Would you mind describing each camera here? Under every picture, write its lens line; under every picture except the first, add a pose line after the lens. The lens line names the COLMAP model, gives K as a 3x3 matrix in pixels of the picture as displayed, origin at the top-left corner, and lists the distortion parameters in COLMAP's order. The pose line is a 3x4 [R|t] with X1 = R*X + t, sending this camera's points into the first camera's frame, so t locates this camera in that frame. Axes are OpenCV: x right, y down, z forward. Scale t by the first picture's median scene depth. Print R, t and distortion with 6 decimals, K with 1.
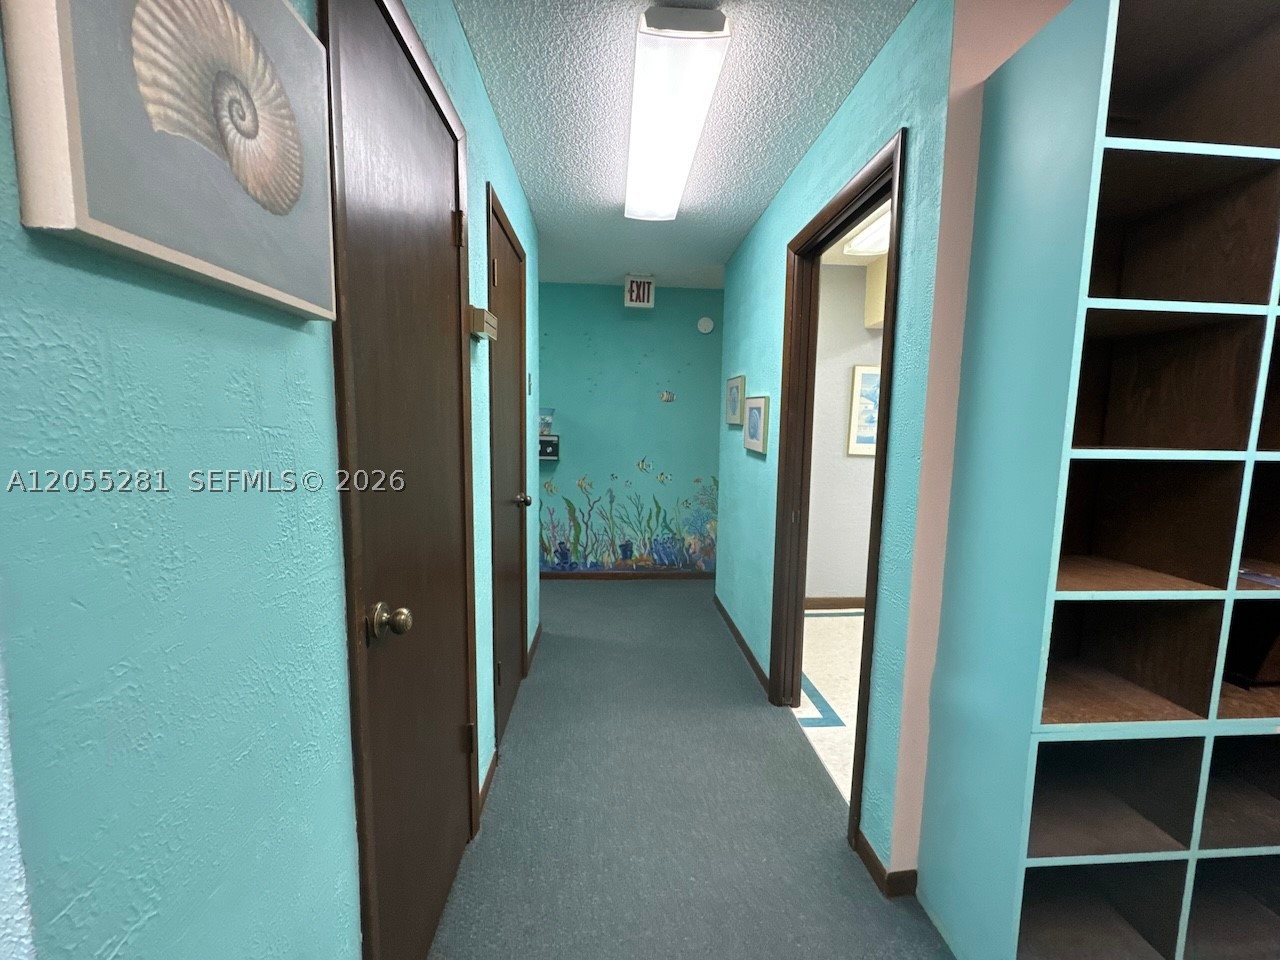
lens RADIAL K [[508.4, 0, 640.5], [0, 508.4, 478.8], [0, 0, 1]] dist [-0.003638, -0.000082]
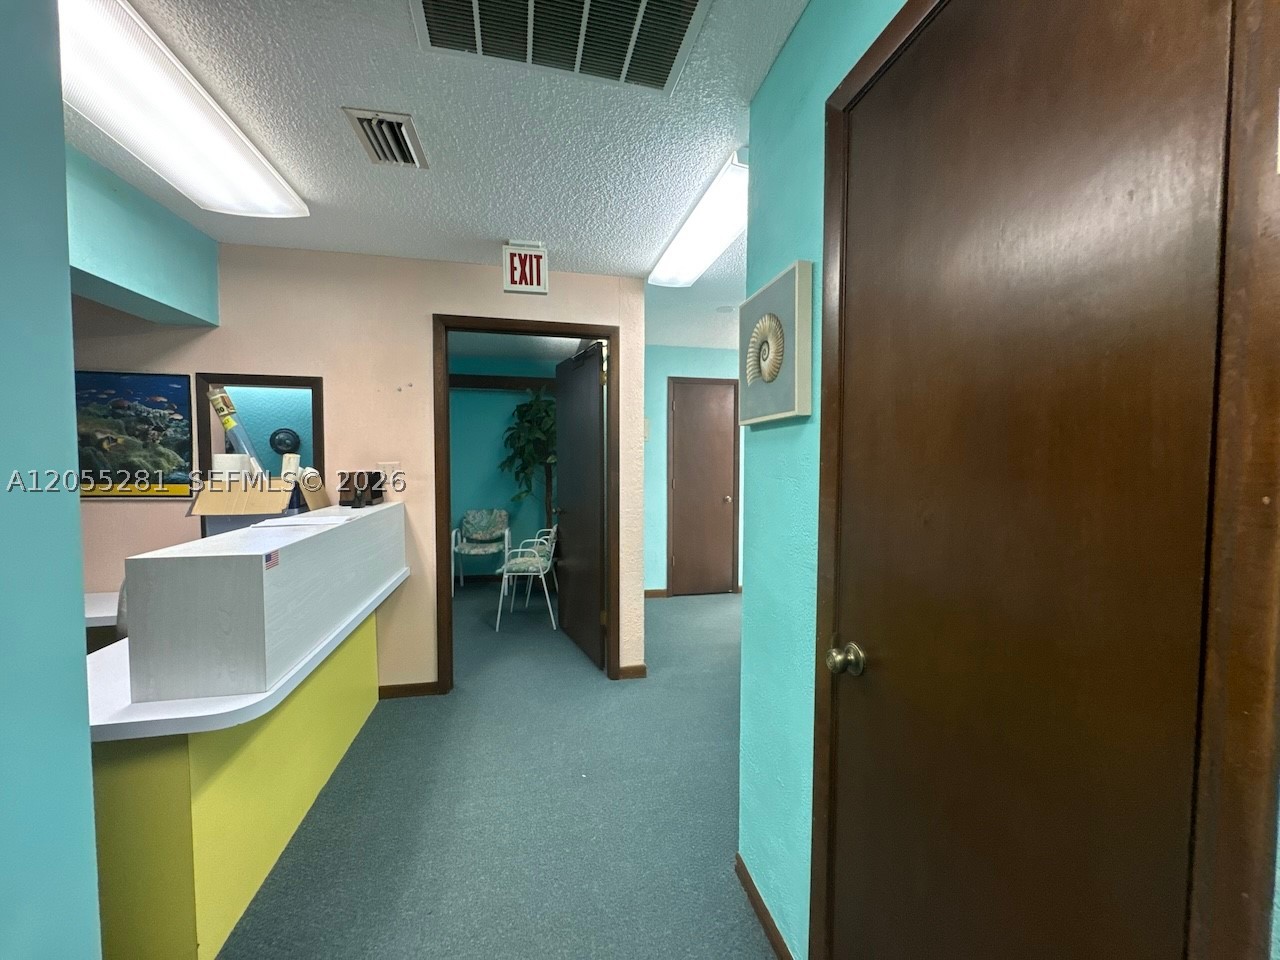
lens RADIAL K [[508.4, 0, 640.5], [0, 508.4, 478.8], [0, 0, 1]] dist [-0.003638, -0.000082]
pose [[-0.987295, -0.009810, -0.158597, 0.109477], [-0.032885, 0.989099, 0.143534, -0.212858], [0.155460, 0.146926, -0.976855, 1.684977]]
